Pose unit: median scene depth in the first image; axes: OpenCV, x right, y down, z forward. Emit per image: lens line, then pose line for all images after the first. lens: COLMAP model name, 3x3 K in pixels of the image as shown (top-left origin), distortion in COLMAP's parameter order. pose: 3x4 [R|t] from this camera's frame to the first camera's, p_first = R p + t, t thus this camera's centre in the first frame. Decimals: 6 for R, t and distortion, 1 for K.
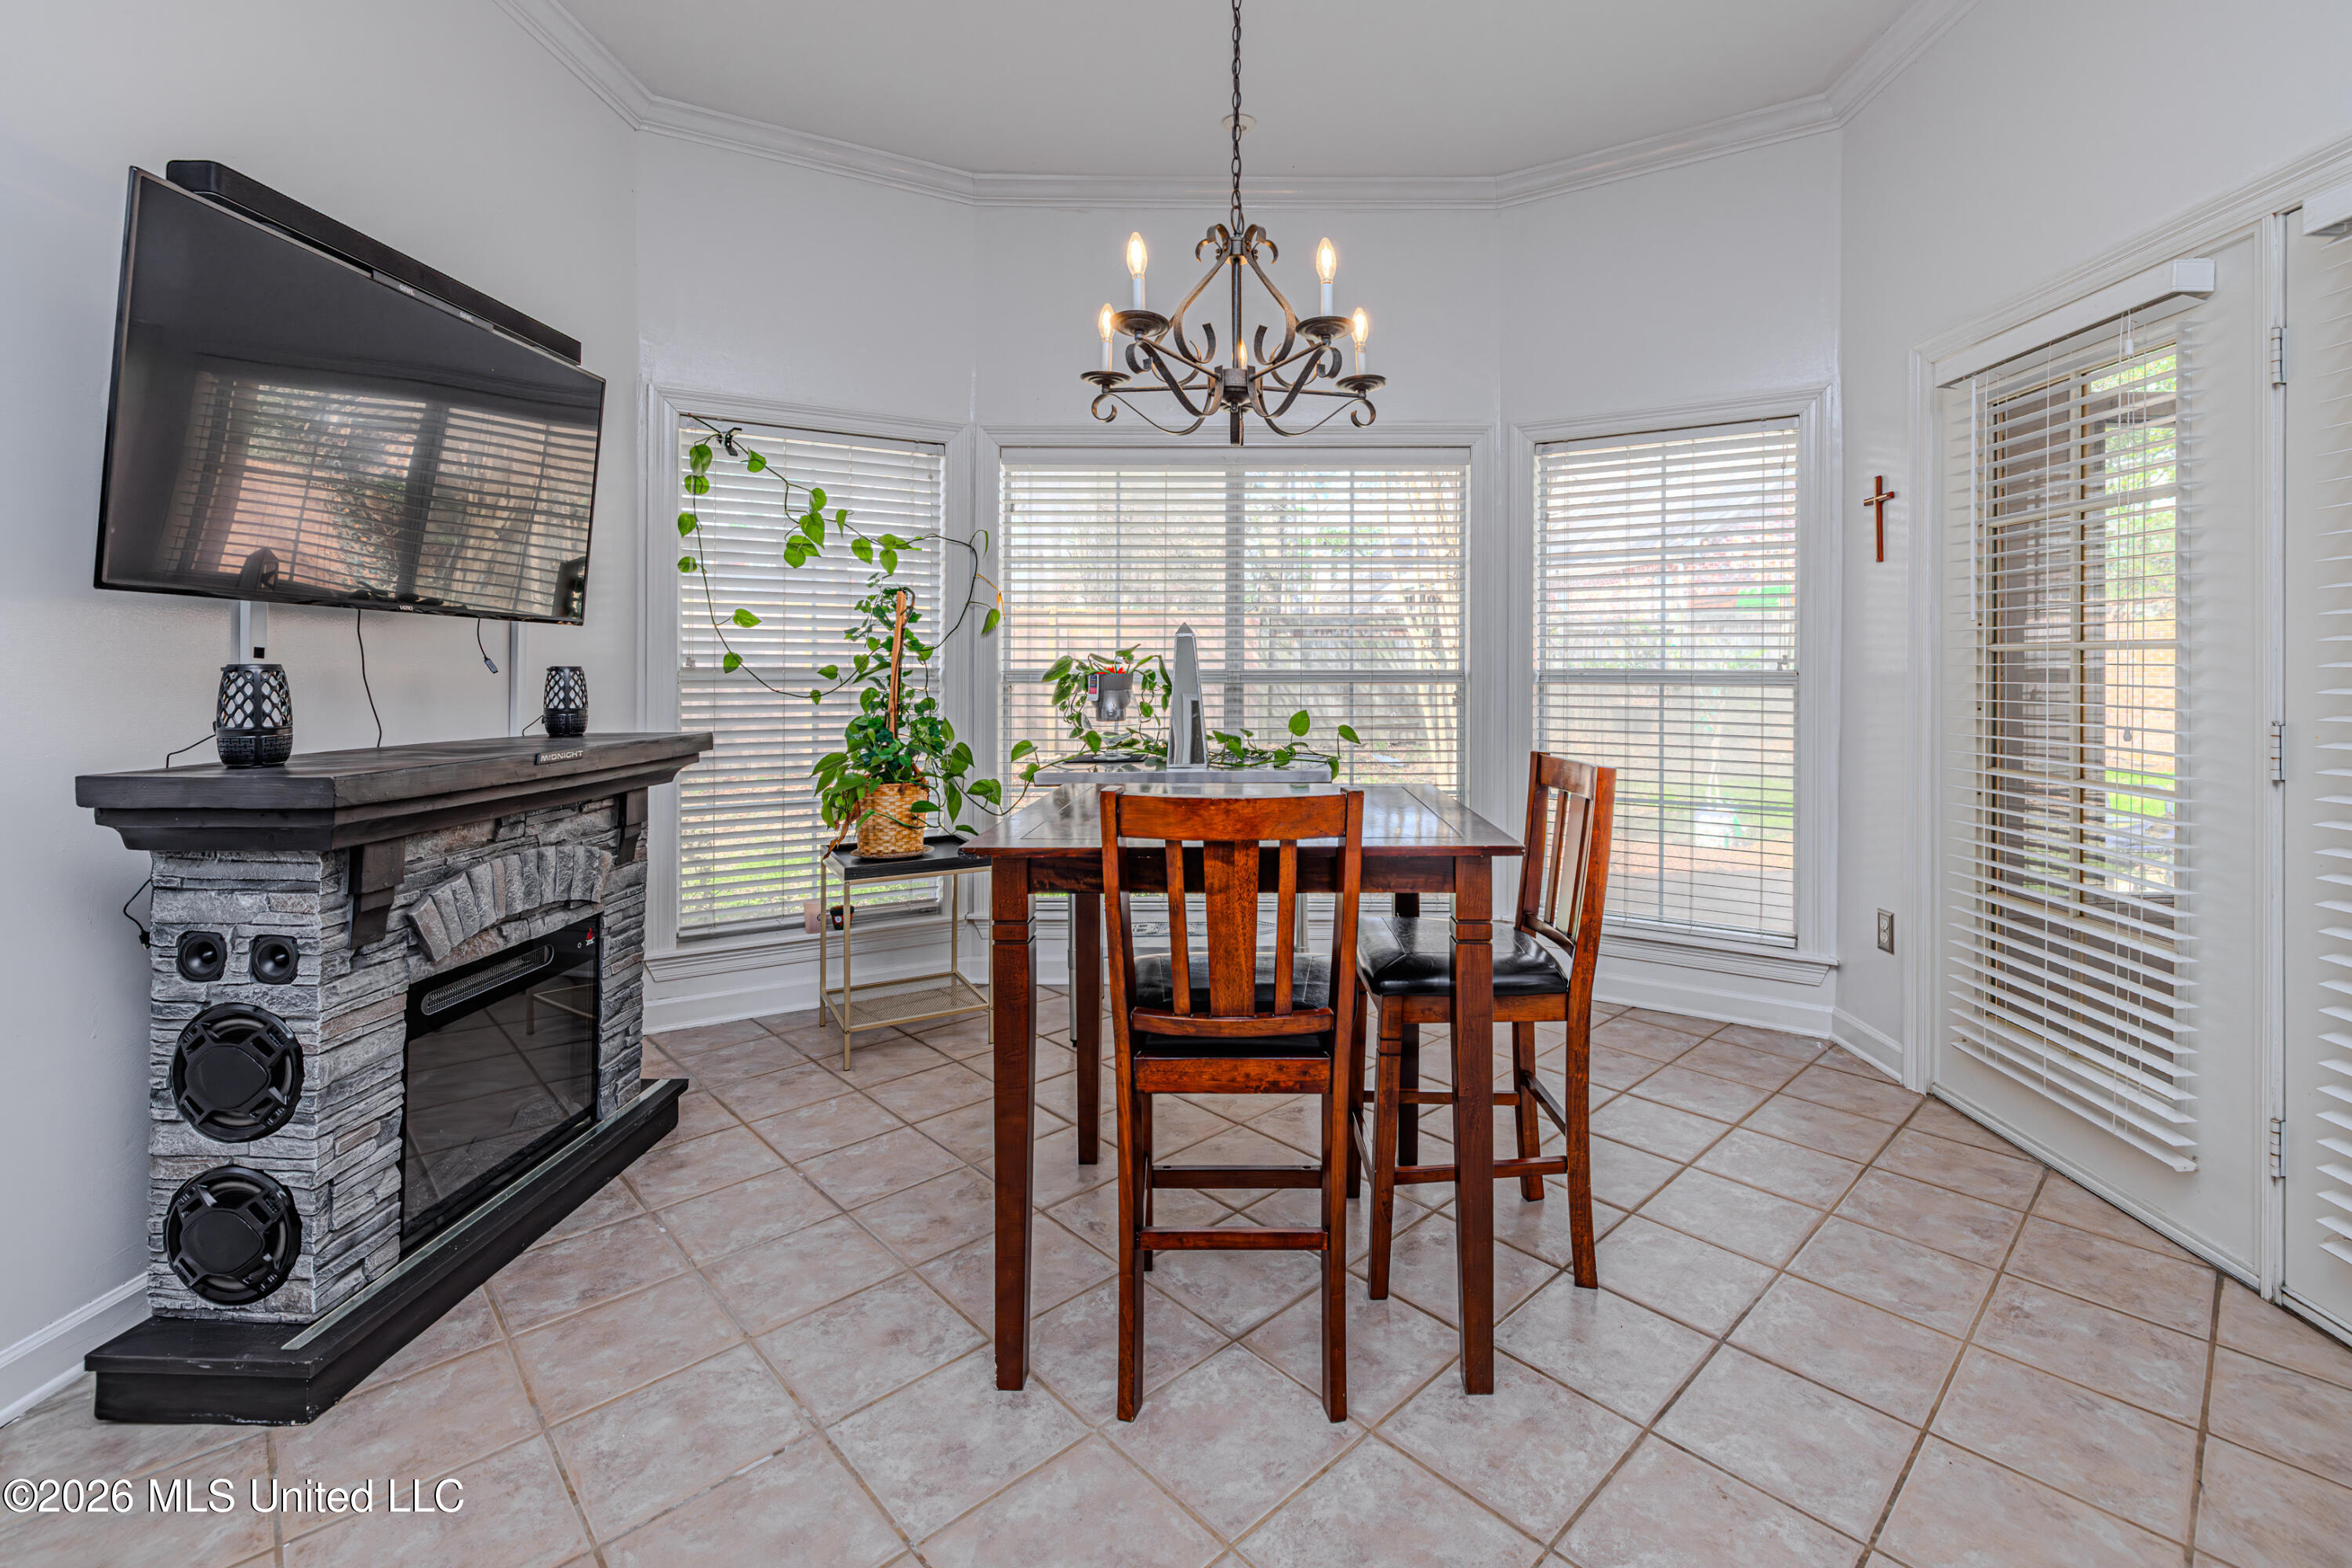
lens RADIAL K [[1012.8, 0, 1249.8], [0, 1012.8, 673.3], [0, 0, 1]] dist [-0.000510, 0.000556]
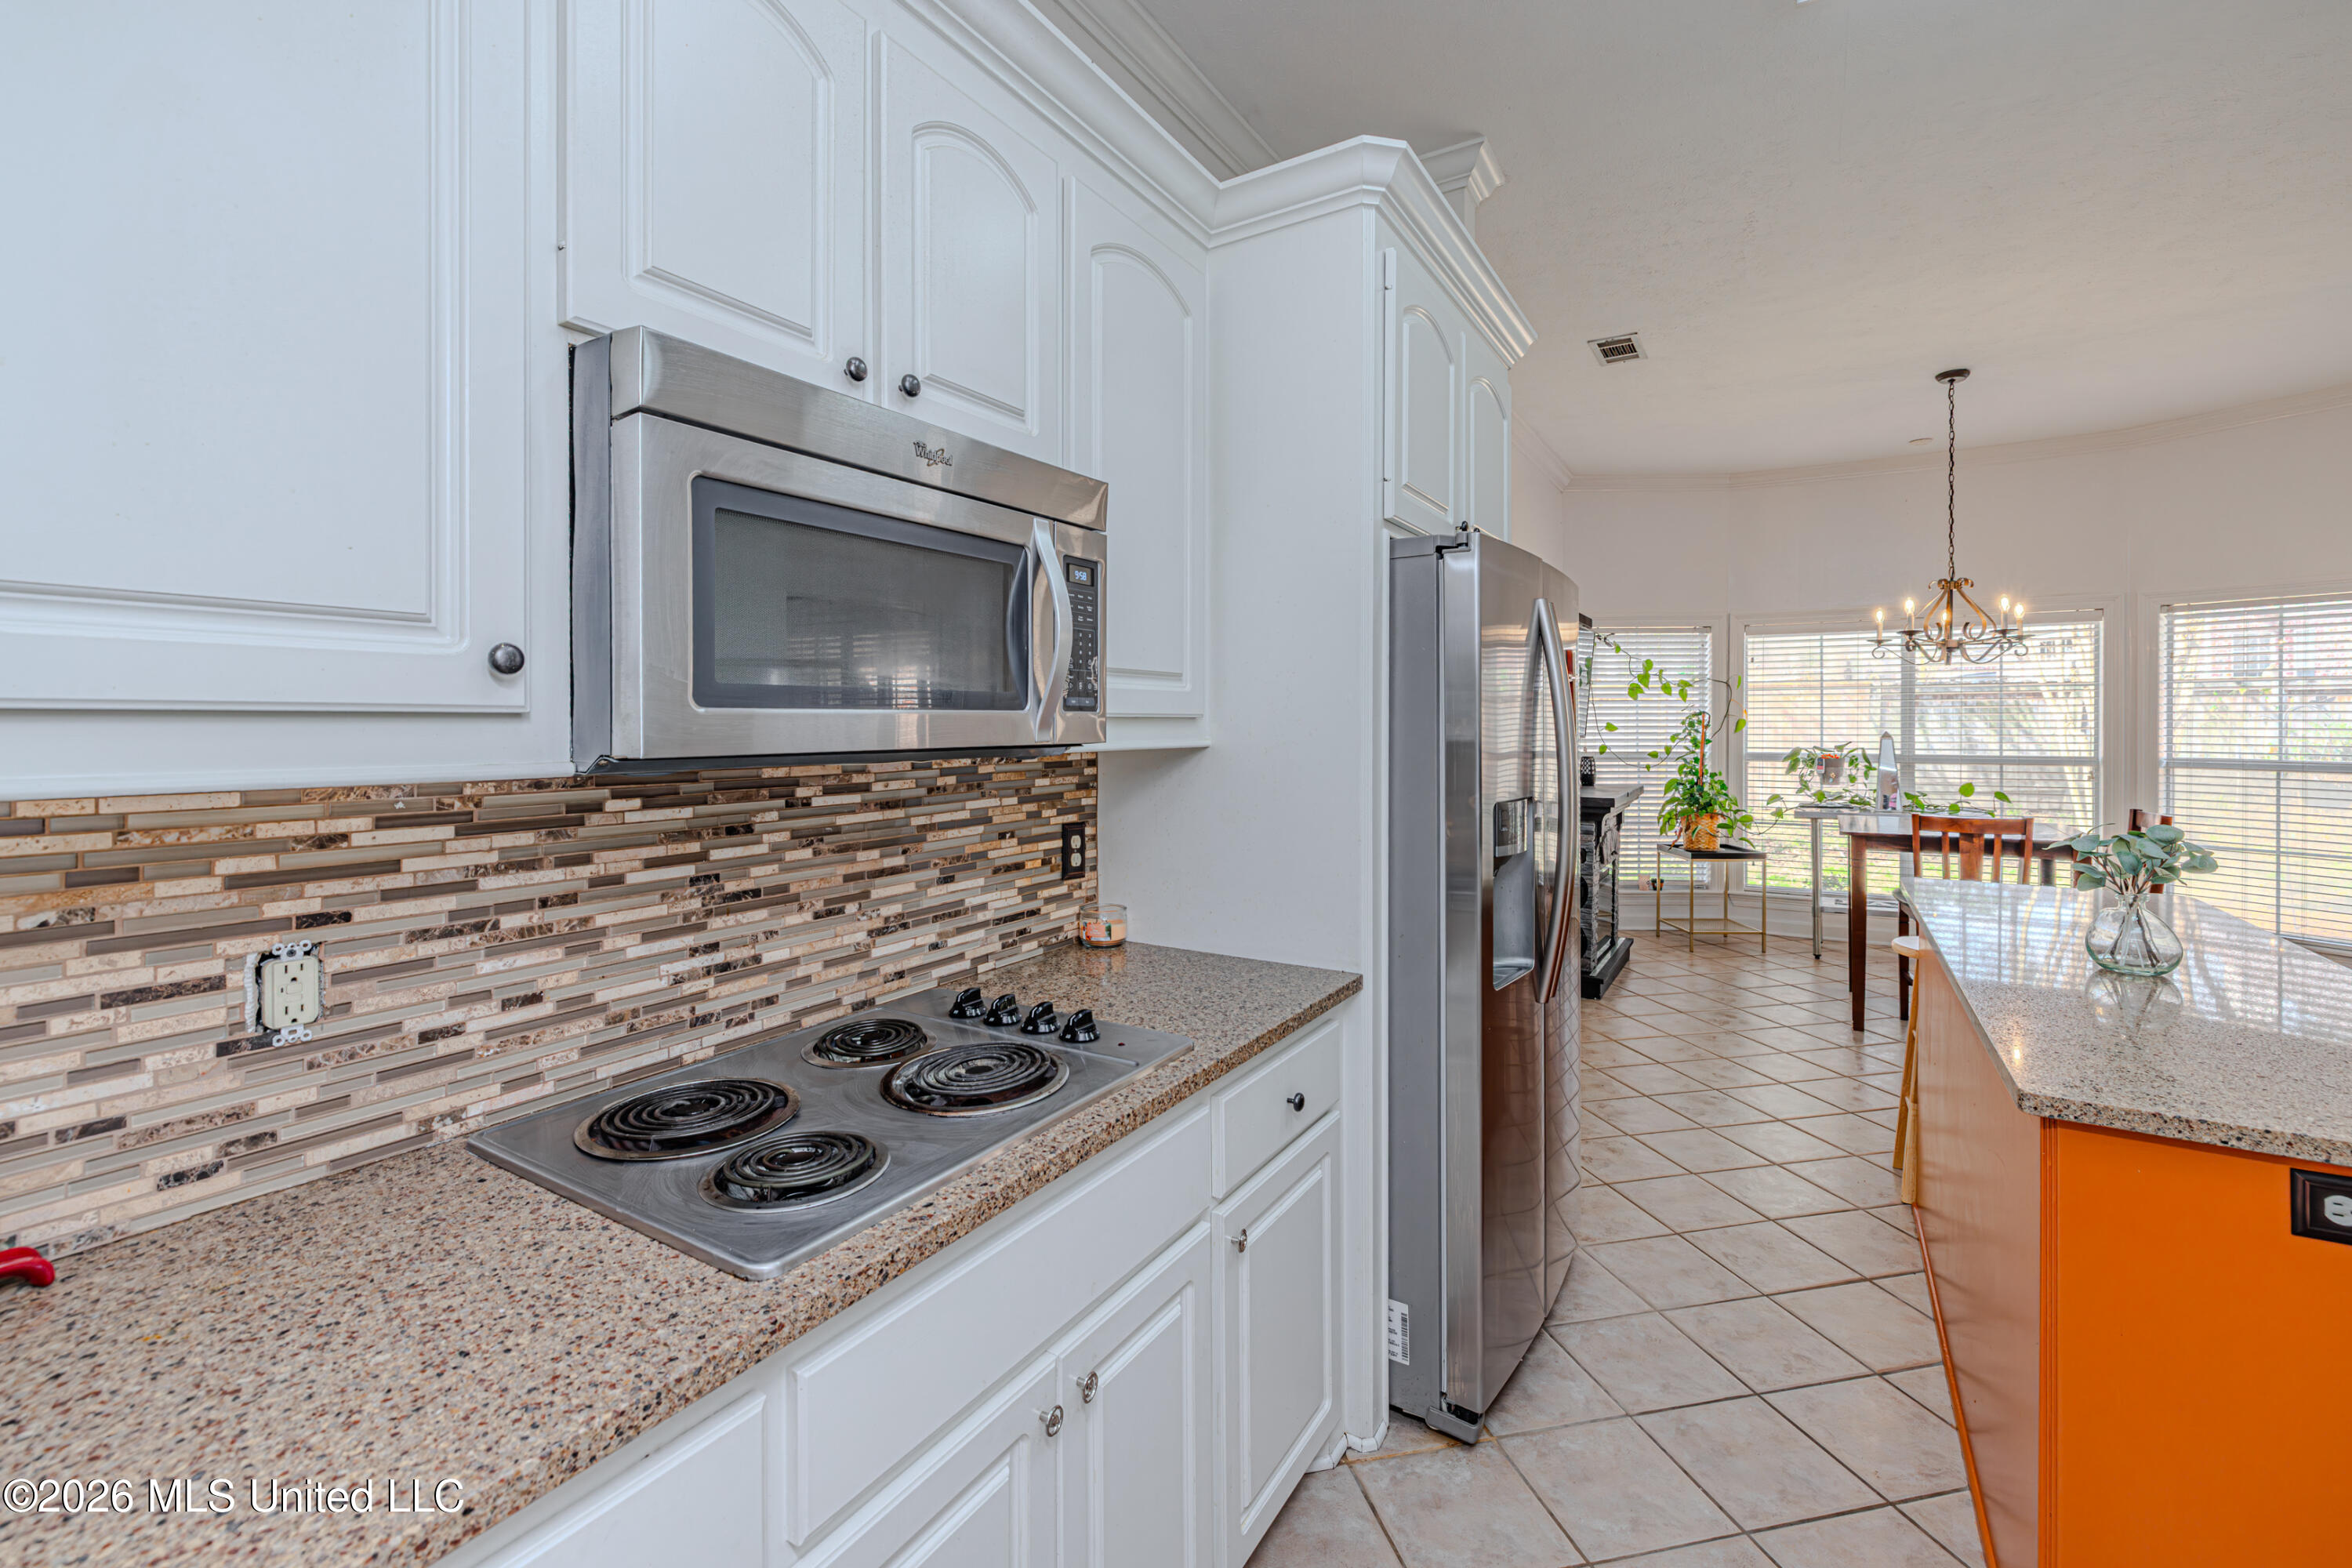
lens RADIAL K [[1012.8, 0, 1182.3], [0, 1012.8, 724.4], [0, 0, 1]] dist [-0.000510, 0.000556]
pose [[0.855814, -0.001743, -0.517280, -0.311599], [0.002094, 0.999998, 0.000094, -0.098737], [0.517279, -0.001163, 0.855816, -1.776101]]
